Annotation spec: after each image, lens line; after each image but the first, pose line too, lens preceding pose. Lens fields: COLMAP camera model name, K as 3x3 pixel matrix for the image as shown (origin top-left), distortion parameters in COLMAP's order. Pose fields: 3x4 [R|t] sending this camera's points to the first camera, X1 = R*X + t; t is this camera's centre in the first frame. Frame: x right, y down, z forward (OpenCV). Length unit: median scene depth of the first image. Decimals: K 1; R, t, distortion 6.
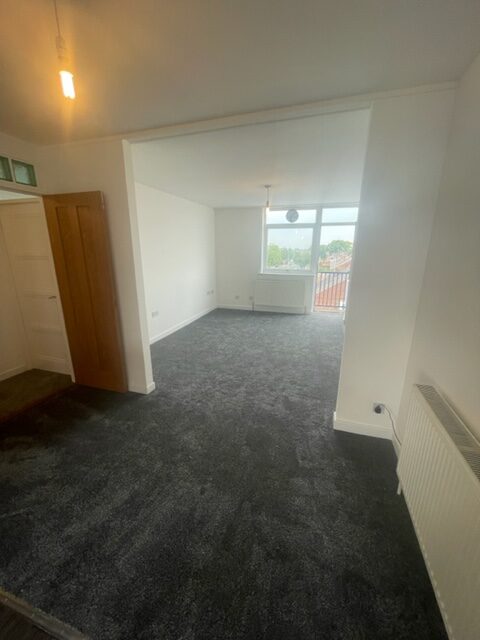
lens RADIAL K [[260.3, 0, 237.3], [0, 260.3, 321.4], [0, 0, 1]] dist [-0.001889, -0.000290]
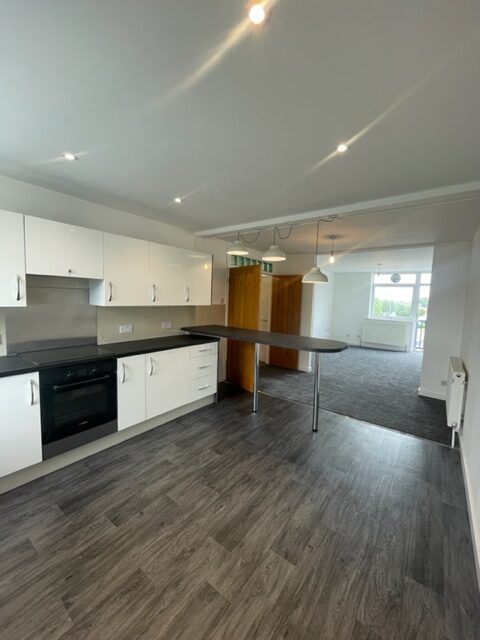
lens RADIAL K [[260.3, 0, 240.4], [0, 260.3, 317.6], [0, 0, 1]] dist [-0.001889, -0.000290]
pose [[0.944422, 0.061672, -0.322900, -0.159996], [-0.122447, 0.977558, -0.171427, 0.197123], [0.305081, 0.201438, 0.930778, -0.733528]]
